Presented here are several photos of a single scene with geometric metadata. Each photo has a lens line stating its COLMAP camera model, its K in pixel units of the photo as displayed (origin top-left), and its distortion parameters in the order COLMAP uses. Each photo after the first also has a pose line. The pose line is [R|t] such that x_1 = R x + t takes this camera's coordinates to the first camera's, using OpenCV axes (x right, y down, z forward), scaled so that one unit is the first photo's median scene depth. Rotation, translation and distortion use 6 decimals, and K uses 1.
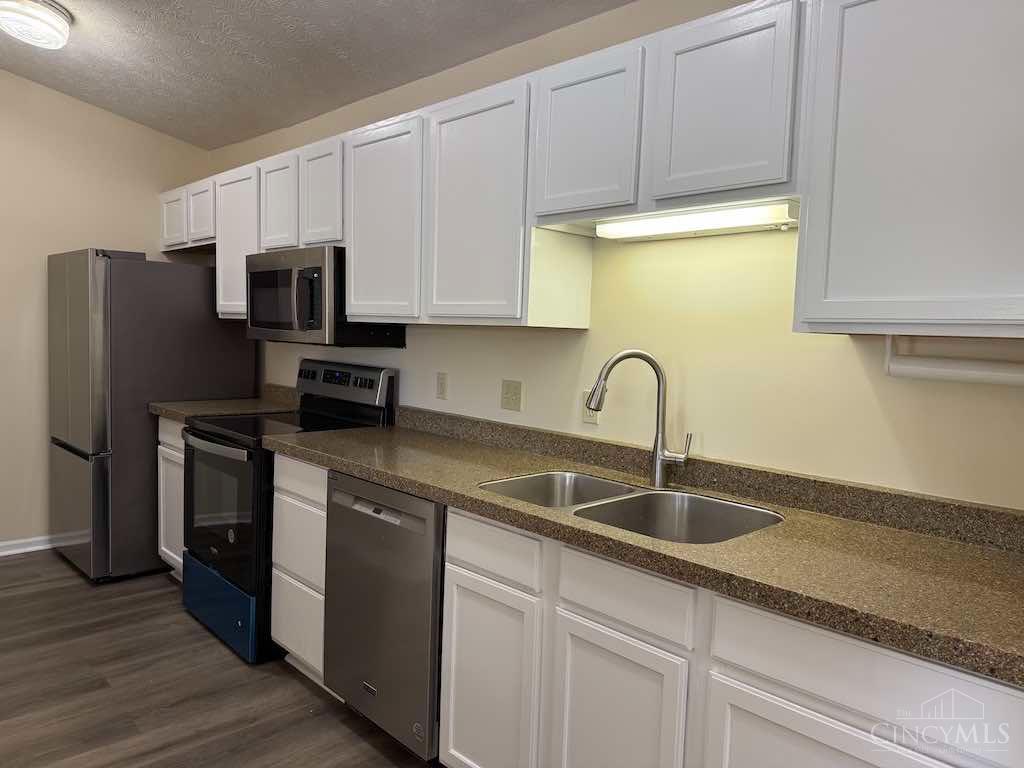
lens RADIAL K [[722.0, 0, 512.5], [0, 722.0, 381.0], [0, 0, 1]] dist [0.063875, -0.069150]
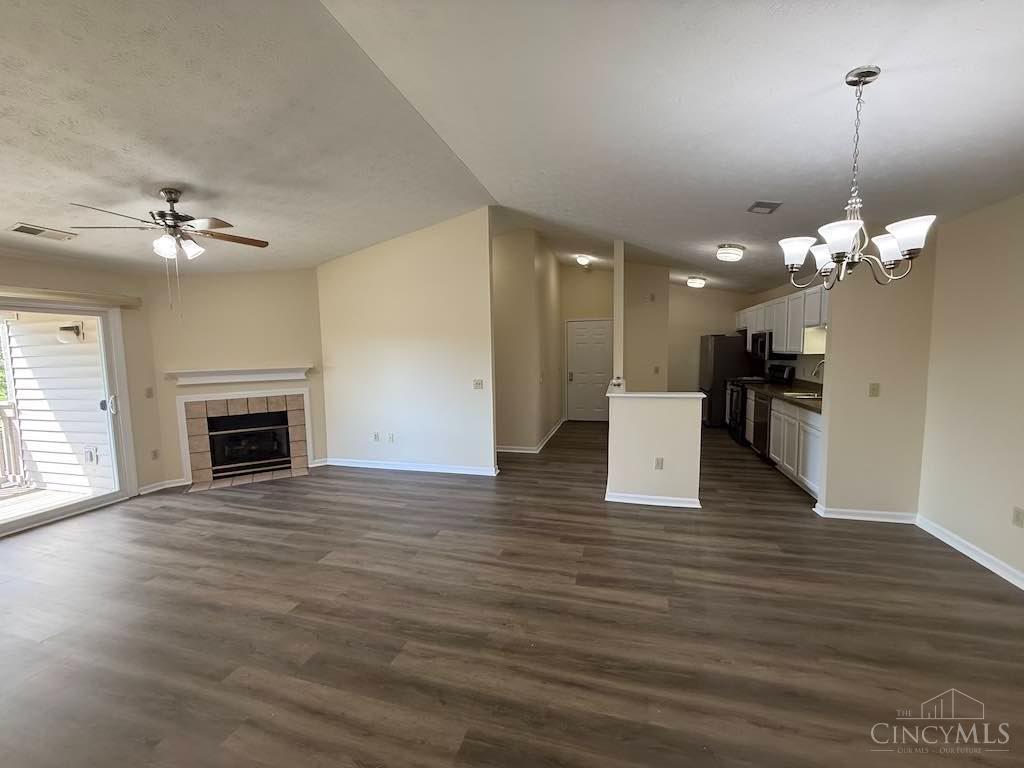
lens RADIAL K [[405.7, 0, 508.8], [0, 405.7, 386.5], [0, 0, 1]] dist [-0.002621, 0.001079]
pose [[0.490112, 0.040492, -0.870718, 0.802383], [-0.031267, 0.999094, 0.028863, 0.060603], [0.871098, 0.013078, 0.490934, -0.989489]]
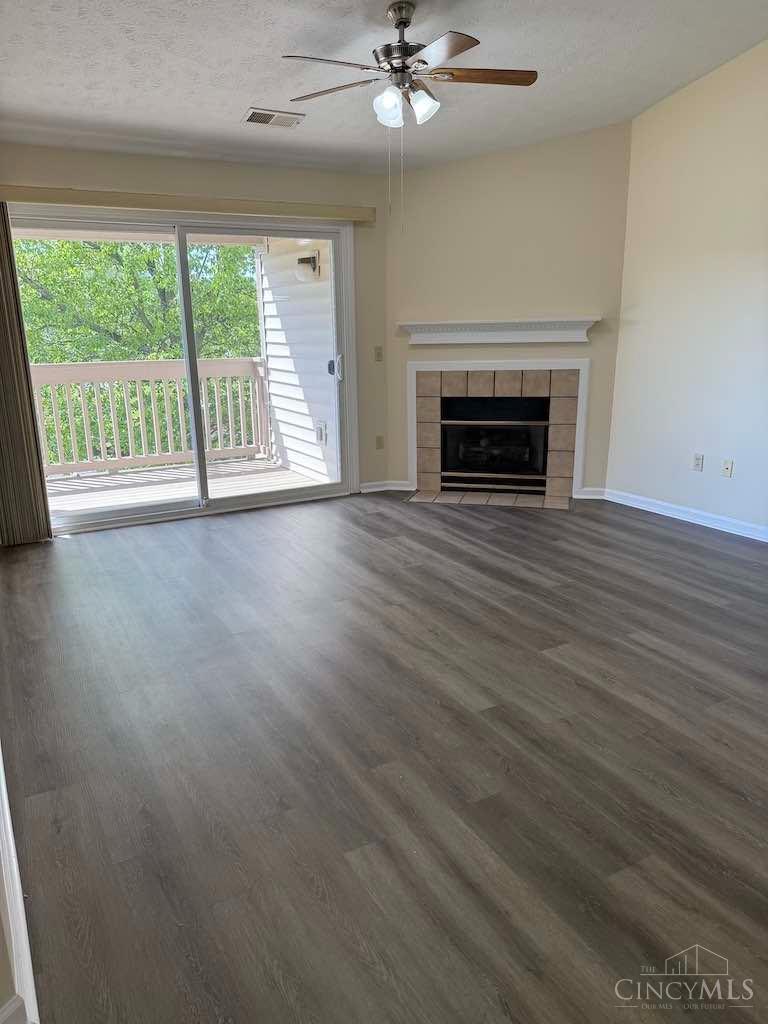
lens RADIAL K [[722.0, 0, 388.4], [0, 722.0, 510.2], [0, 0, 1]] dist [0.063875, -0.069150]
pose [[-0.250707, 0.223931, -0.941807, 0.715978], [-0.065342, 0.966745, 0.247254, 0.093961], [0.965855, 0.123528, -0.227738, -0.908553]]
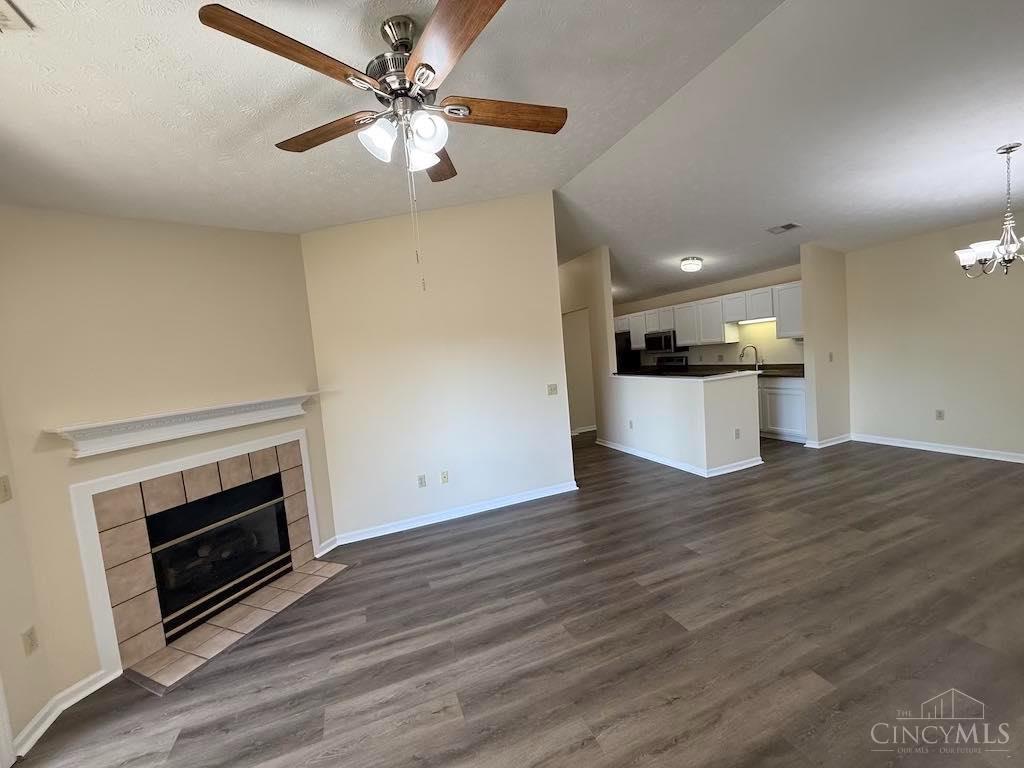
lens RADIAL K [[405.7, 0, 508.3], [0, 405.7, 378.6], [0, 0, 1]] dist [-0.002621, 0.001079]
pose [[0.912466, -0.088808, -0.399399, -0.187851], [0.086040, 0.995981, -0.024893, 0.084339], [0.400004, -0.011650, 0.916439, -1.638427]]
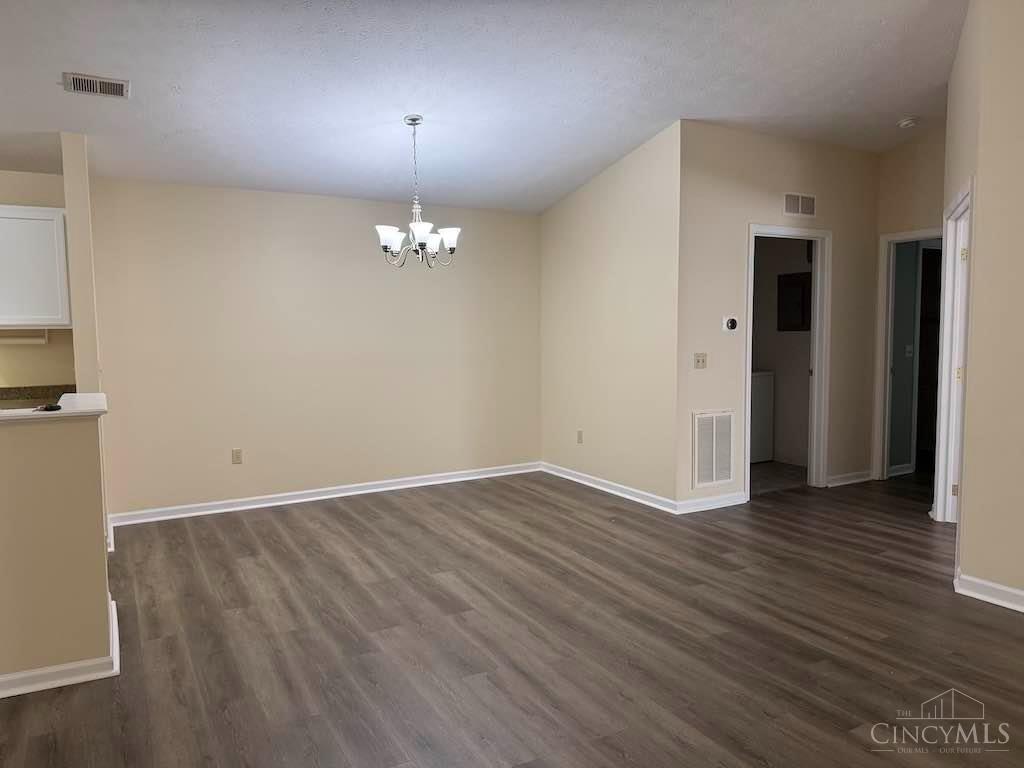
lens RADIAL K [[722.0, 0, 509.0], [0, 722.0, 376.5], [0, 0, 1]] dist [0.063875, -0.069150]
pose [[0.257629, -0.093723, 0.961688, -0.875637], [0.090217, 0.993270, 0.072633, 0.049325], [-0.962023, 0.068049, 0.264351, -0.833685]]
